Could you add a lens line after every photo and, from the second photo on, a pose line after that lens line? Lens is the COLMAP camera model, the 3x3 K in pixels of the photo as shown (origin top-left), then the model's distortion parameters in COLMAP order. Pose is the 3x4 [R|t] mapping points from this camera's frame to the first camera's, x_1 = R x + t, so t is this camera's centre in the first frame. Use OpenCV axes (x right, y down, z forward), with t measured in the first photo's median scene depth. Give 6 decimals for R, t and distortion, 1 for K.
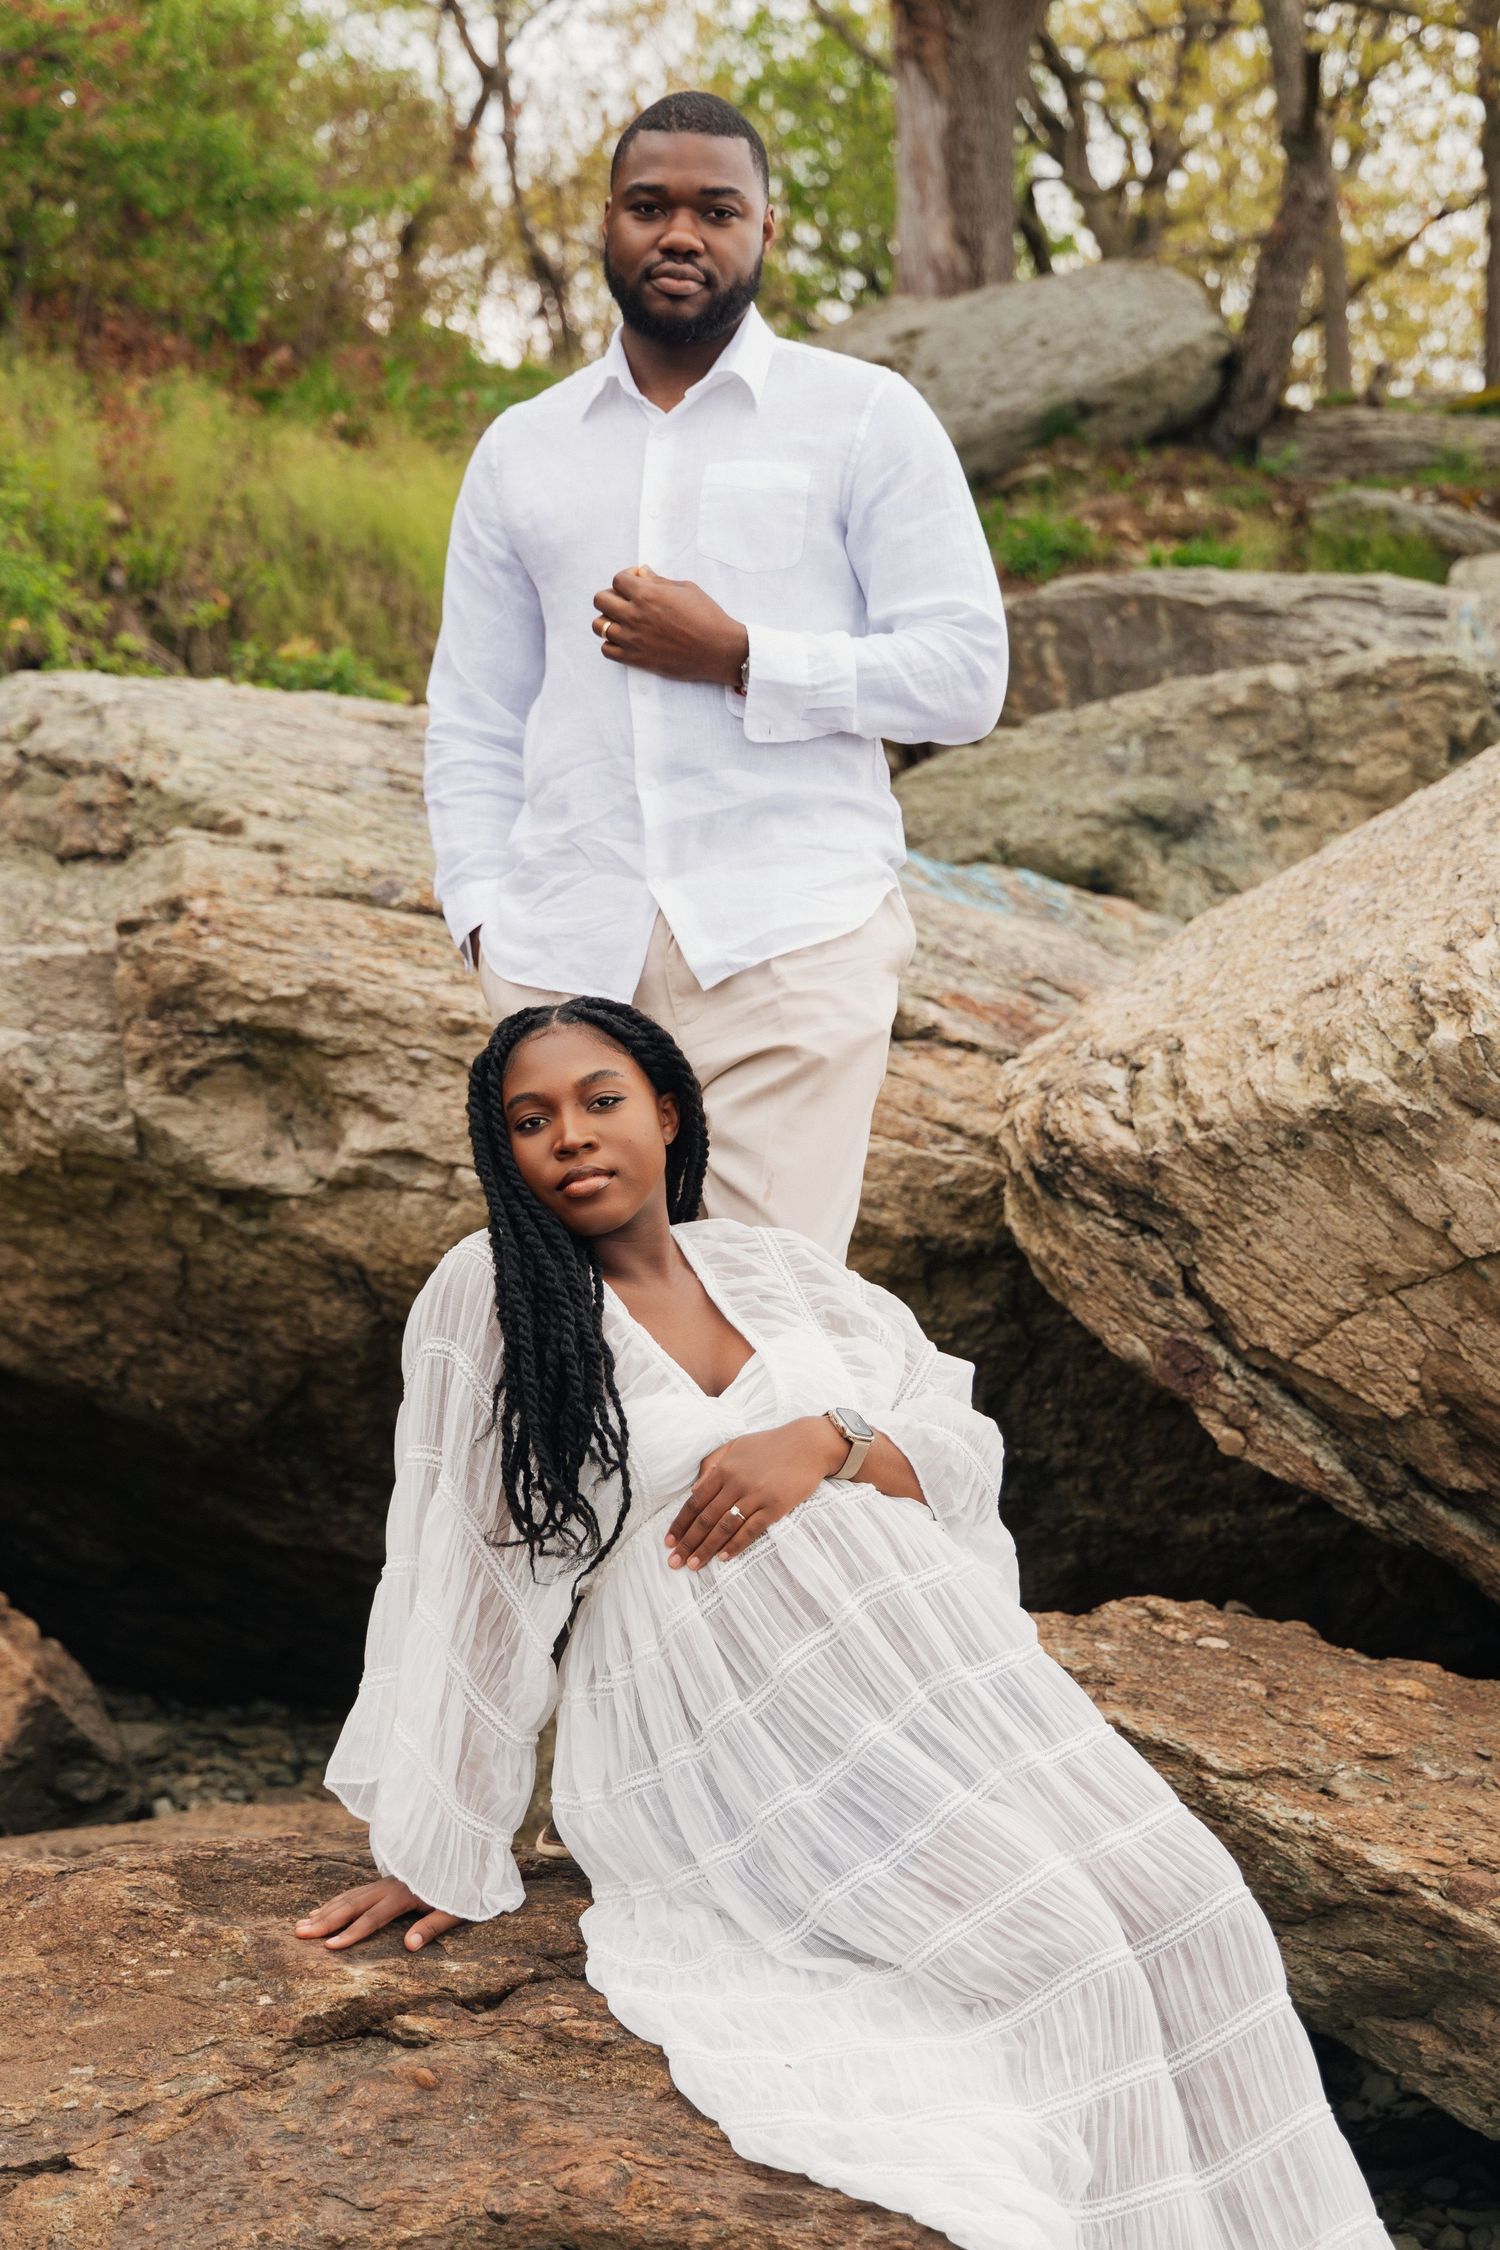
lens RADIAL K [[4016.8, 0, 751.1], [0, 4016.8, 1121.7], [0, 0, 1]] dist [0.063300, 0.000000]
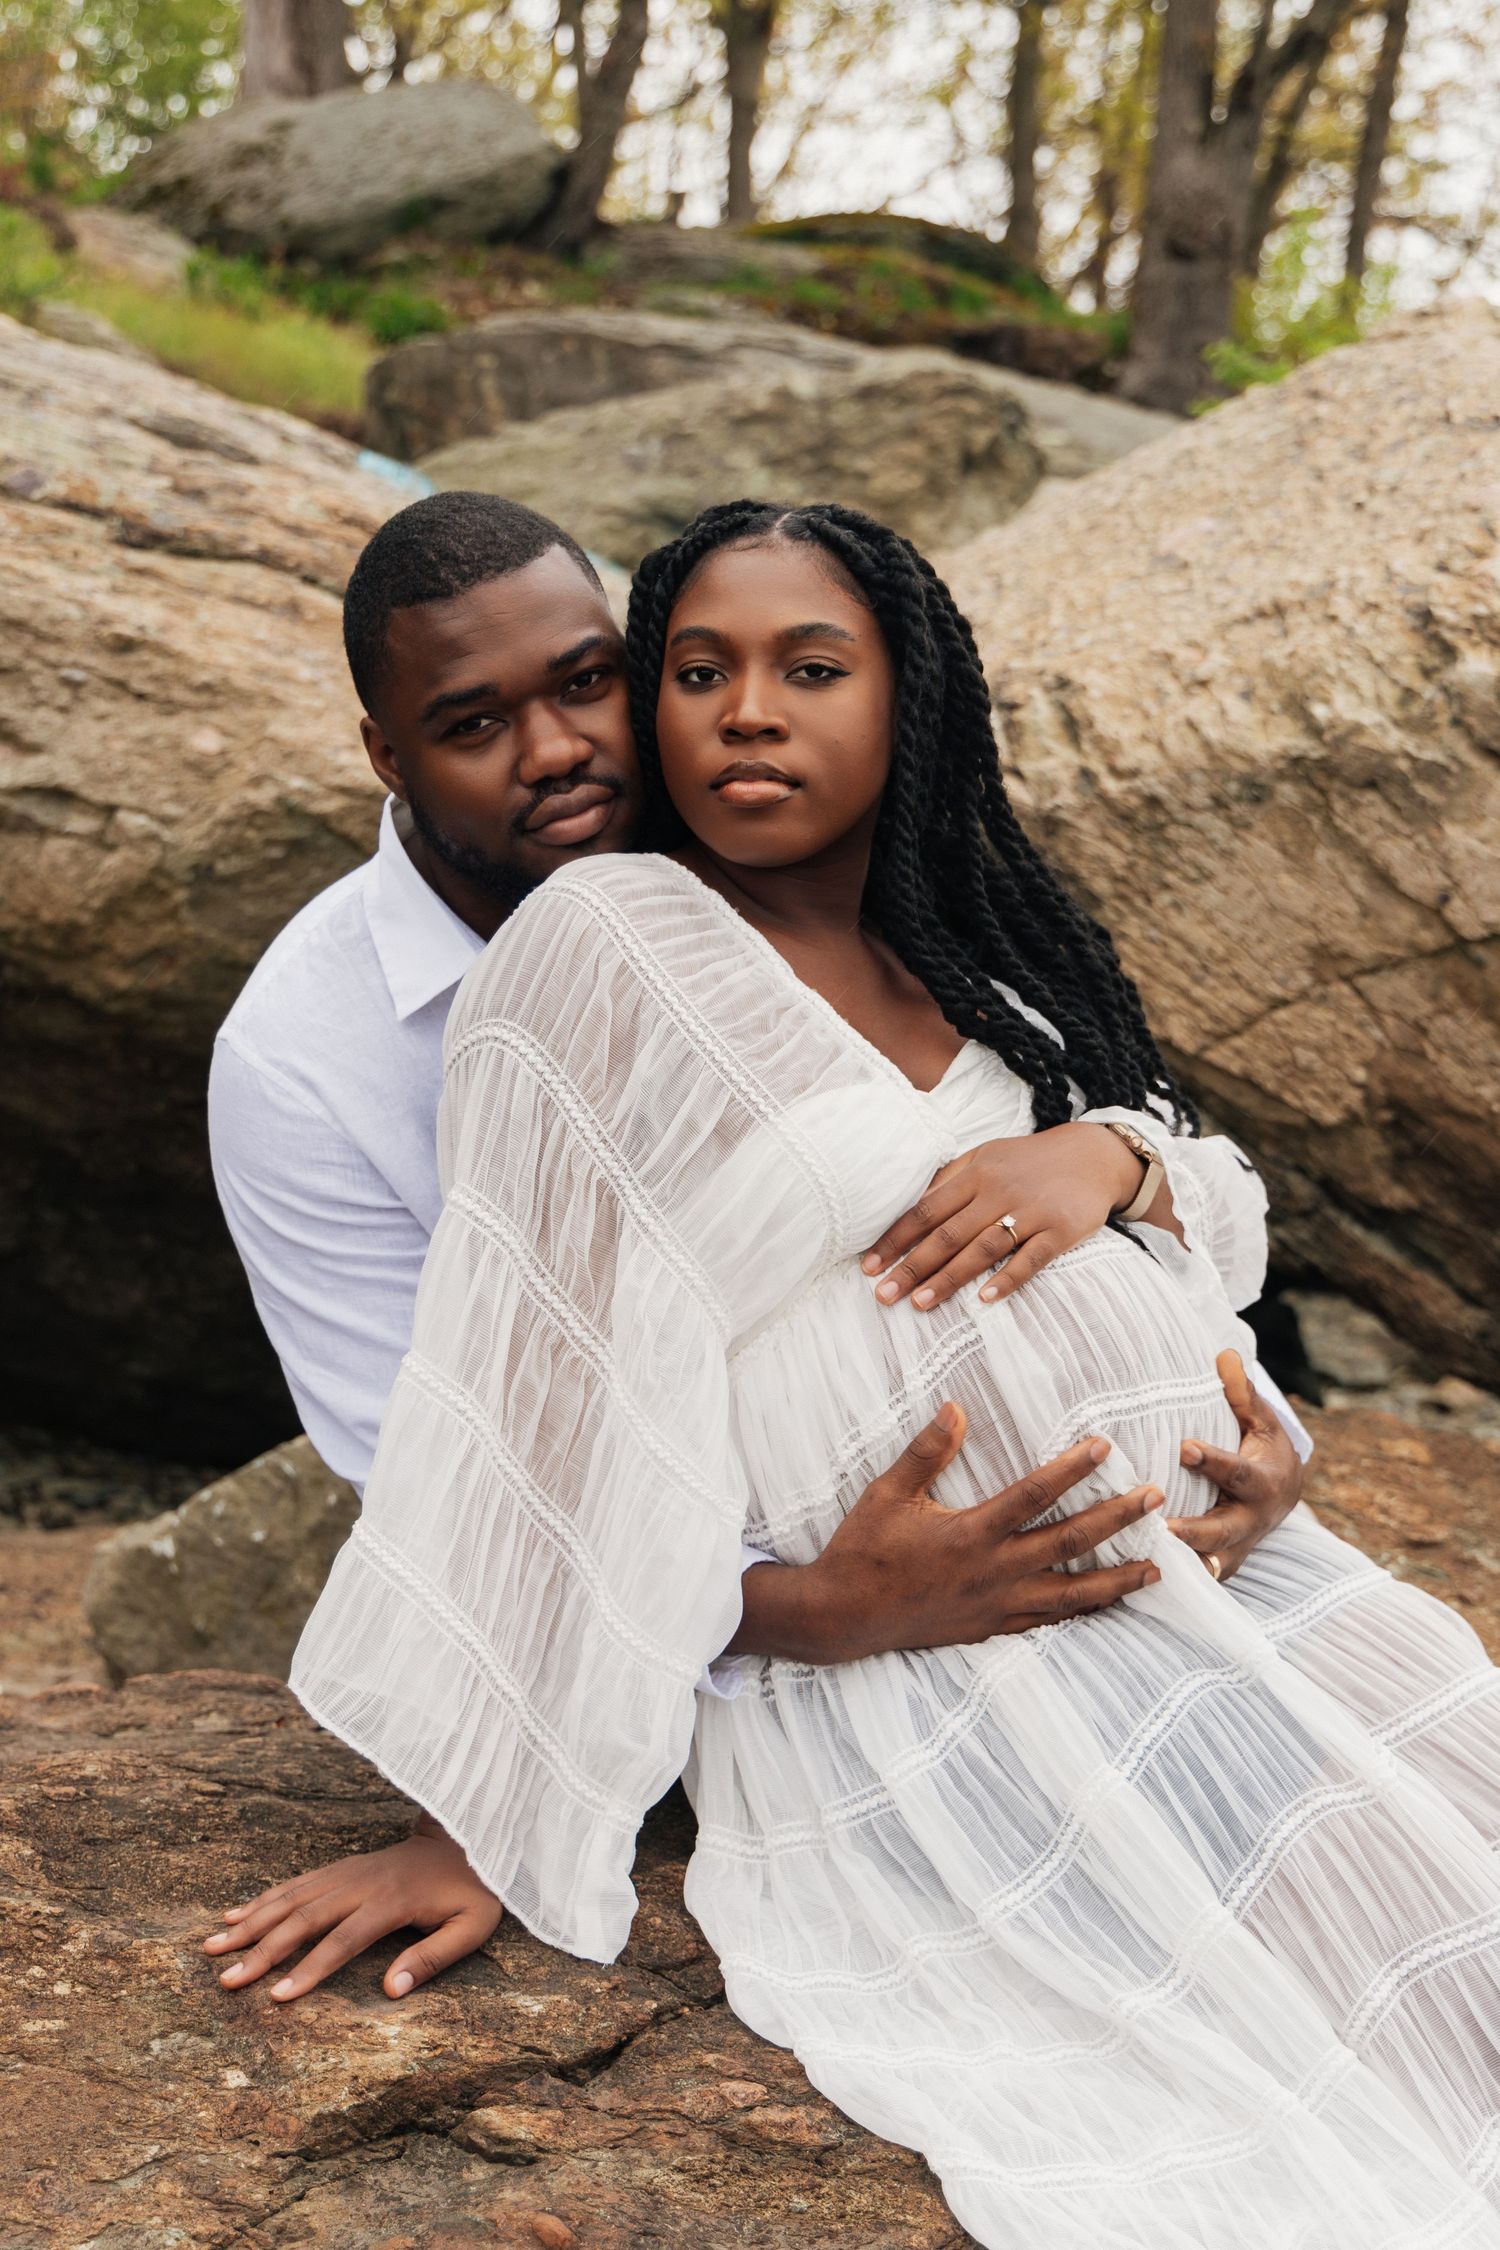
lens RADIAL K [[3129.2, 0, 750.2], [0, 3129.2, 1132.7], [0, 0, 1]] dist [0.017830, 0.000000]
pose [[0.974129, 0.012346, 0.225656, -0.109955], [-0.032527, 0.995770, 0.085931, 0.021919], [-0.223641, -0.091048, 0.970410, 0.379998]]
